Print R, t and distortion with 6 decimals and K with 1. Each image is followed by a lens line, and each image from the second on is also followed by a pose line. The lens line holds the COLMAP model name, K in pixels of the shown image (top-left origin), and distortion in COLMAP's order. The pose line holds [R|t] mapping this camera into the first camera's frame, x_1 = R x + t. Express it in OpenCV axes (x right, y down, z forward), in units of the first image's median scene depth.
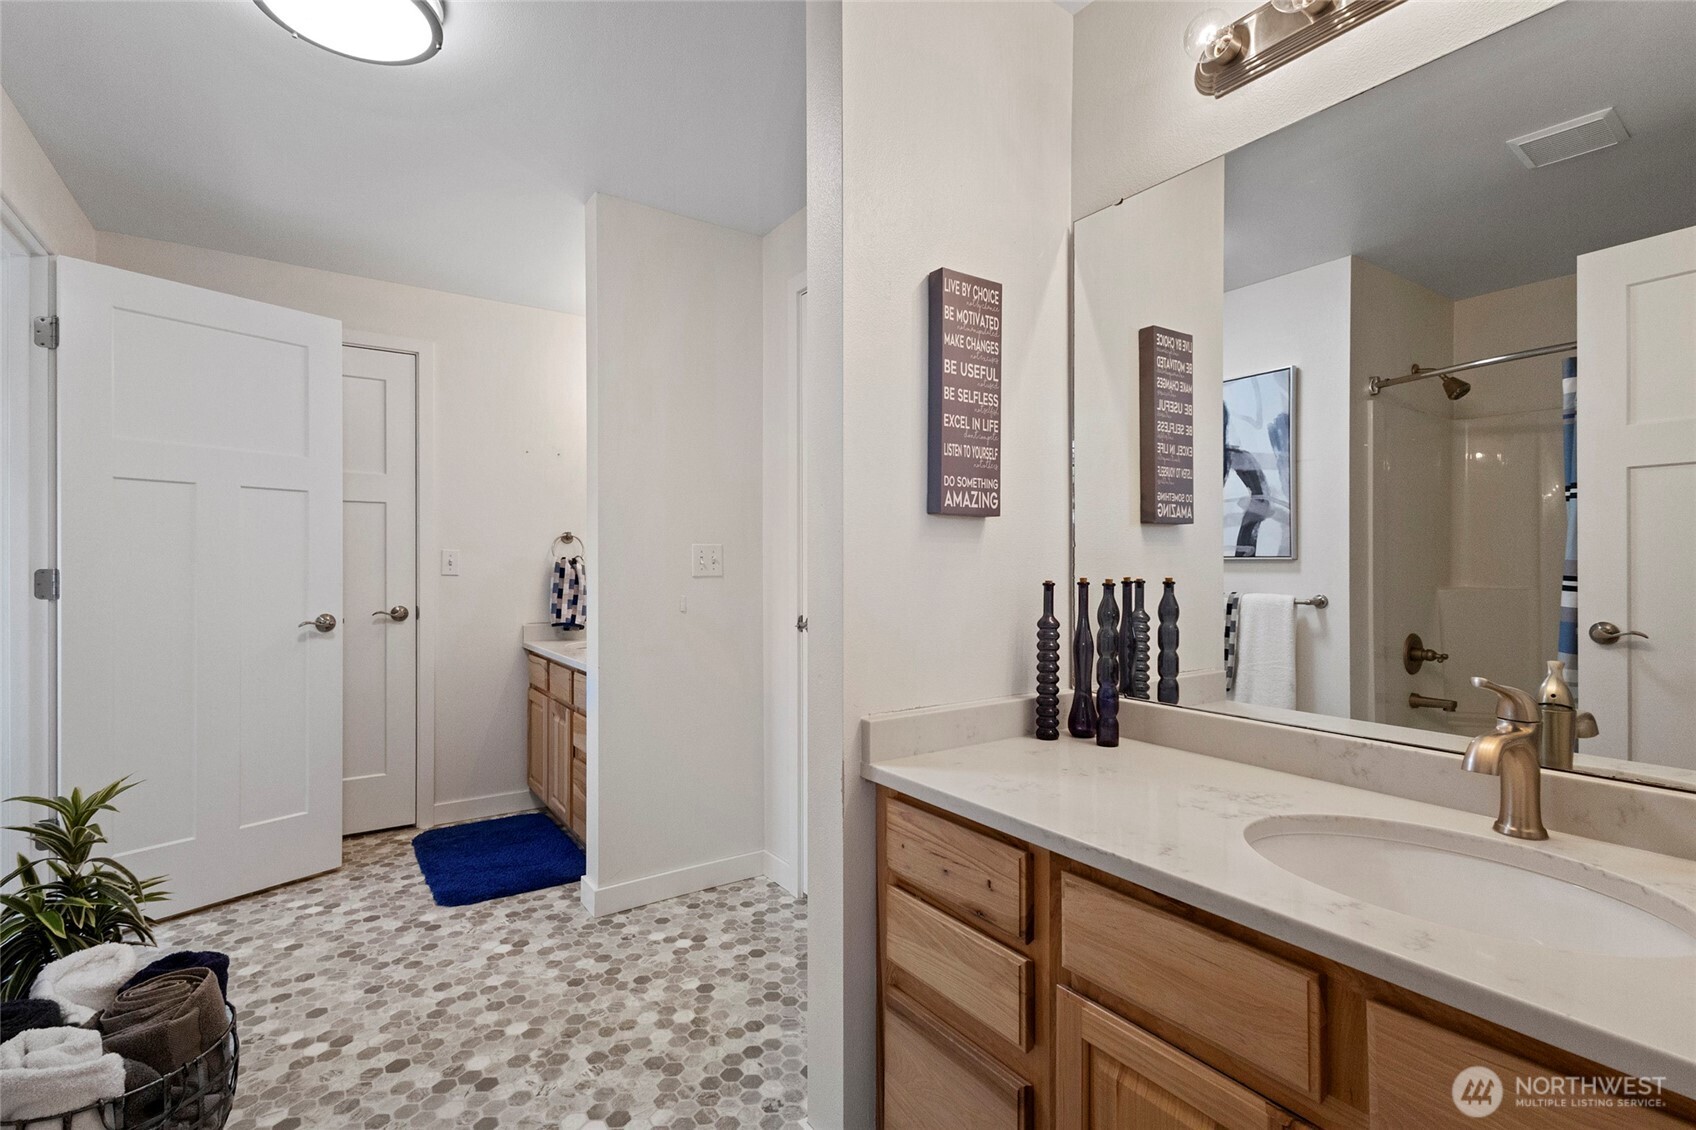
lens RADIAL K [[789.2, 0, 848.0], [0, 789.2, 565.0], [0, 0, 1]] dist [0.027718, -0.012233]
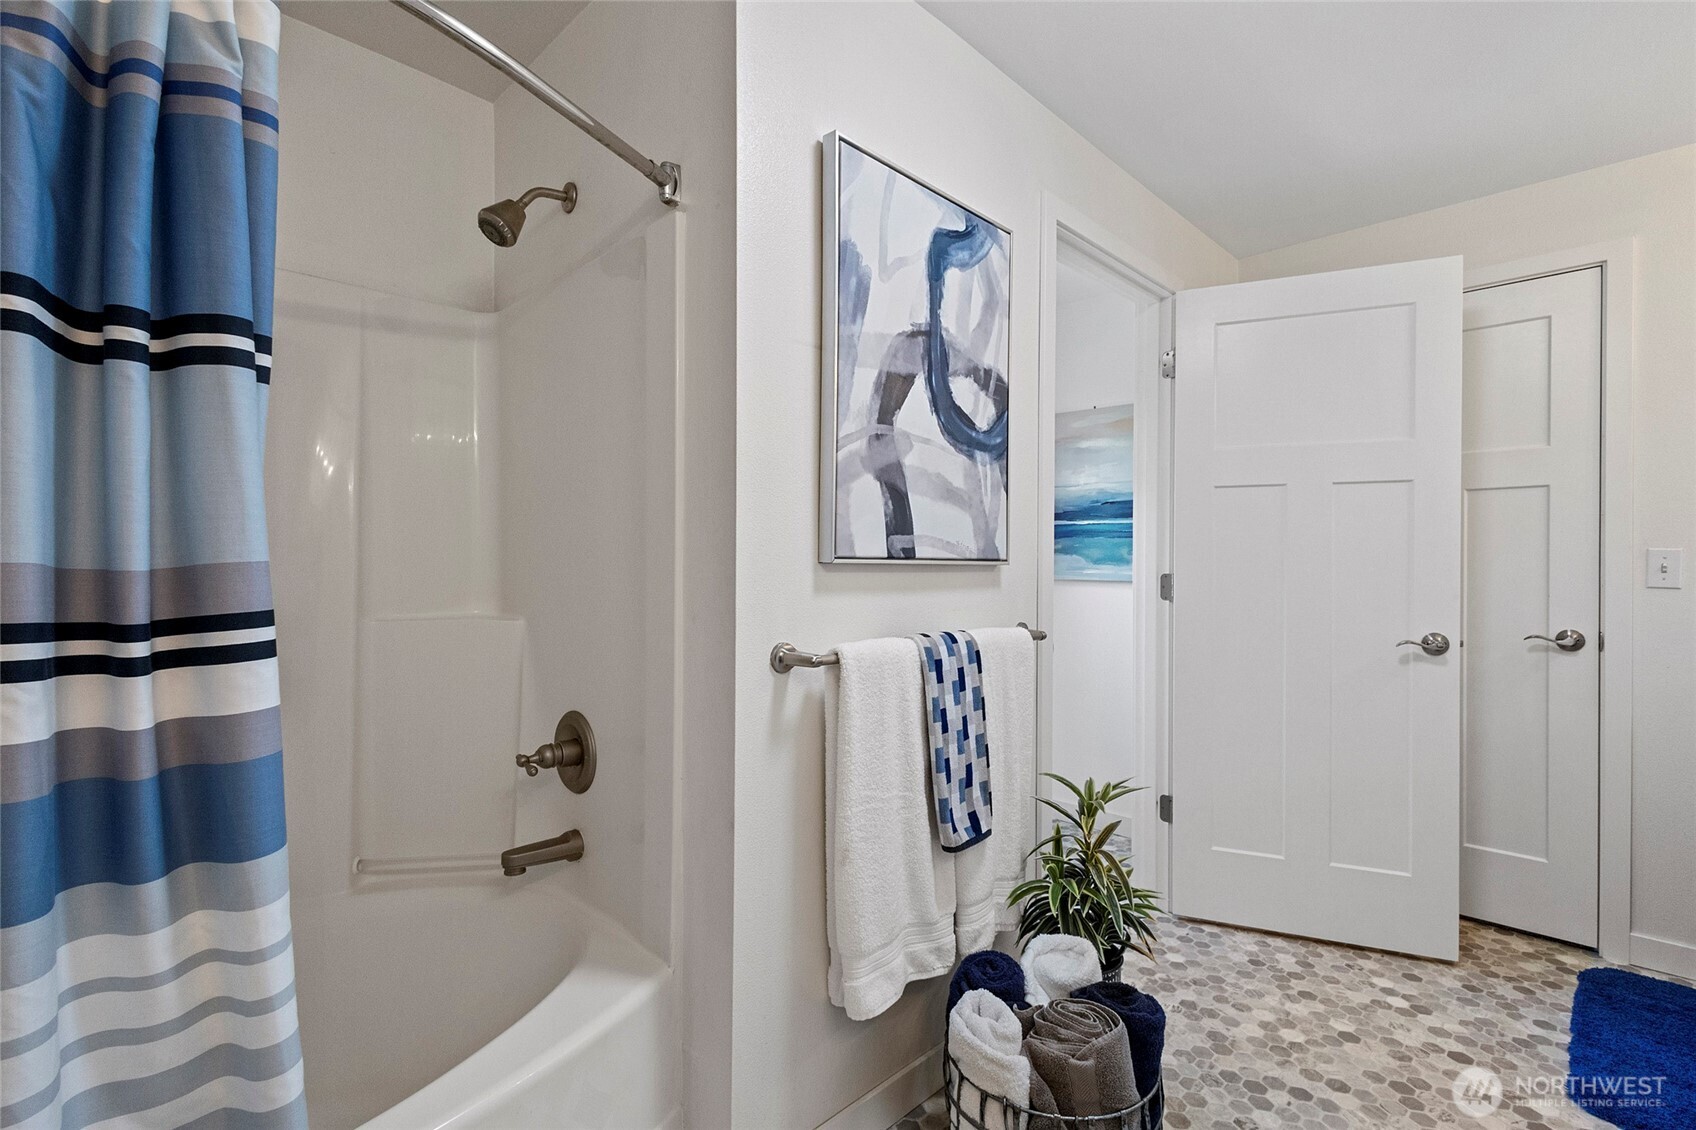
lens RADIAL K [[789.2, 0, 848.0], [0, 789.2, 565.0], [0, 0, 1]] dist [0.027718, -0.012233]
pose [[0.195450, 0.000773, -0.980713, 0.010480], [-0.003666, 0.999993, 0.000057, -0.004575], [0.980707, 0.003584, 0.195451, 0.296001]]
